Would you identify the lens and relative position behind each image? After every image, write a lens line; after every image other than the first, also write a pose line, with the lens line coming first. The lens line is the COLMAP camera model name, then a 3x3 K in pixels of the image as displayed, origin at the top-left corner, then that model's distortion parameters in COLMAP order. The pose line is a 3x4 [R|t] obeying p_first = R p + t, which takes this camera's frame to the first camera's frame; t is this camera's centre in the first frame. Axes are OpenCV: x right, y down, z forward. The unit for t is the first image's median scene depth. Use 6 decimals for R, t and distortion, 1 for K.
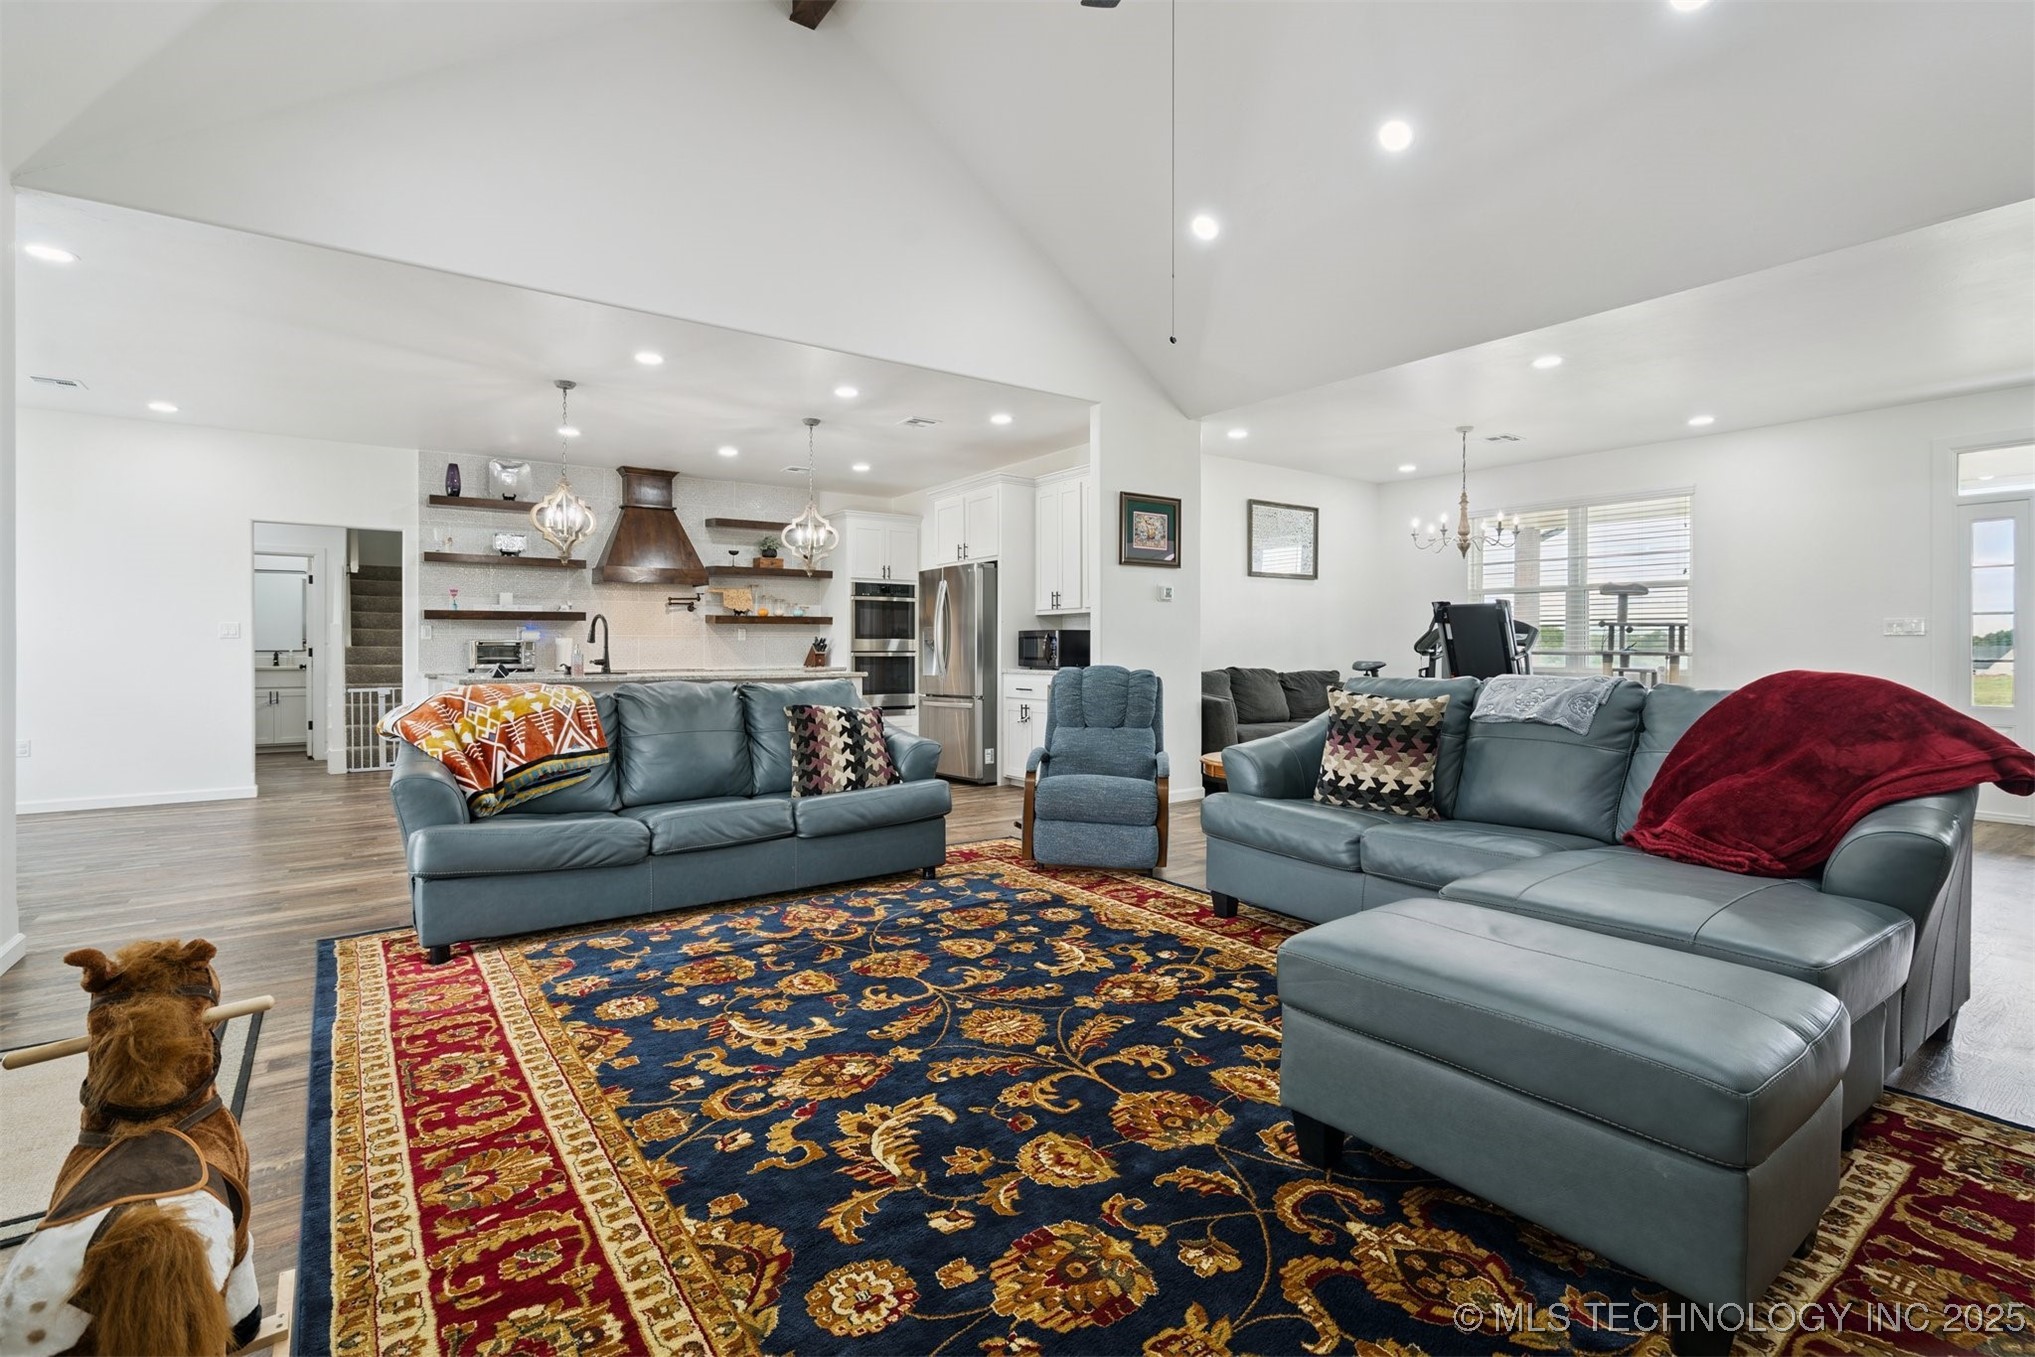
lens RADIAL K [[930.3, 0, 1012.0], [0, 930.3, 642.8], [0, 0, 1]] dist [0.000087, 0.000772]
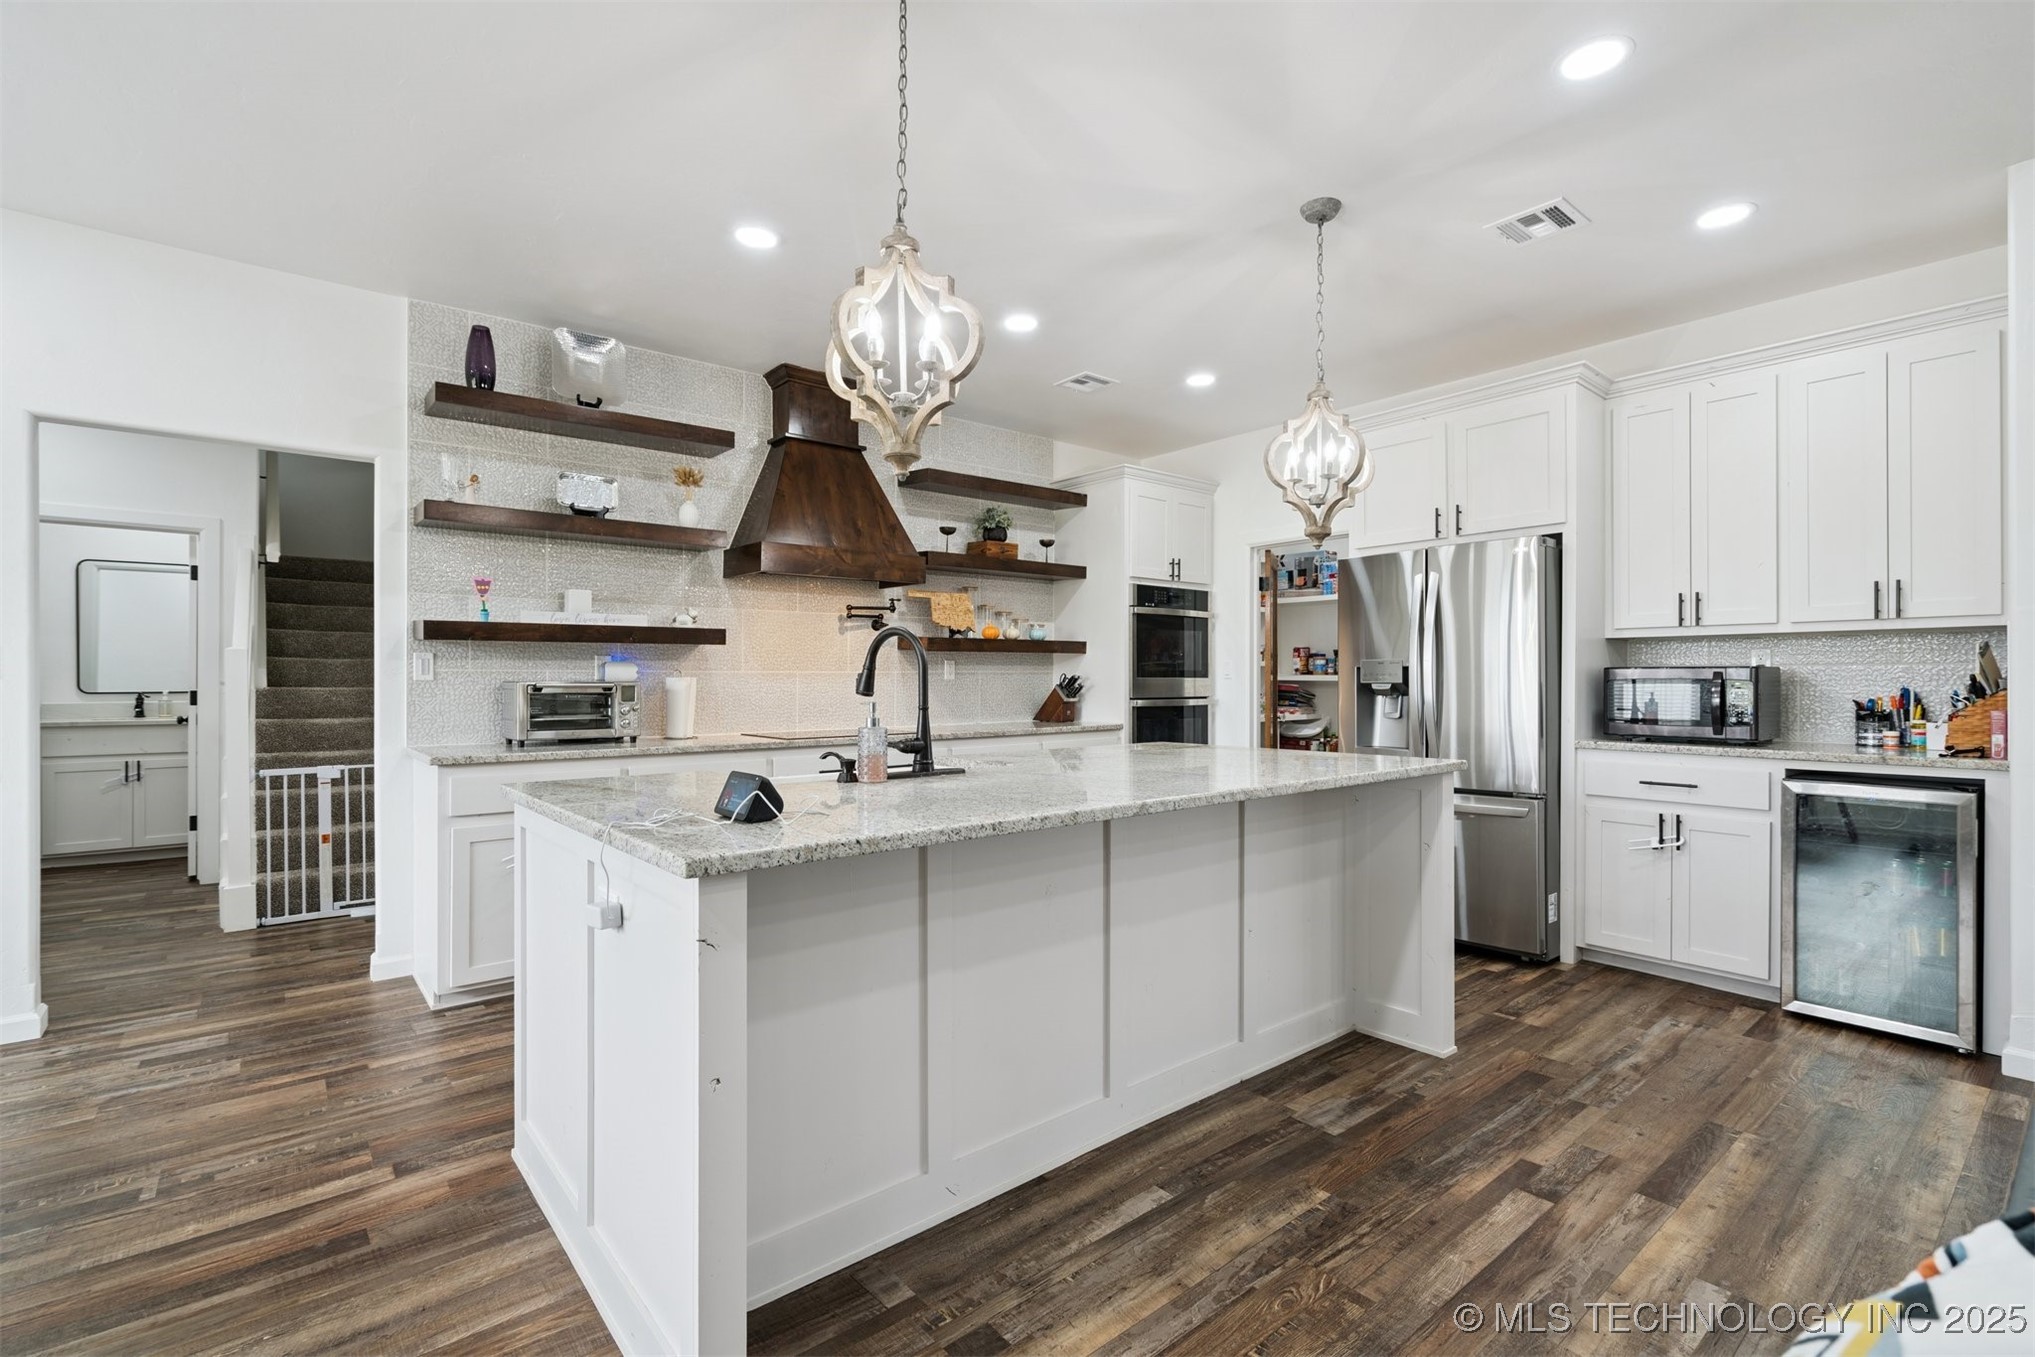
lens RADIAL K [[930.3, 0, 1015.2], [0, 930.3, 672.7], [0, 0, 1]] dist [0.000087, 0.000772]
pose [[0.998268, 0.003503, 0.058731, -0.306717], [-0.003539, 0.999994, 0.000514, -0.008175], [-0.058729, -0.000721, 0.998274, 0.433567]]
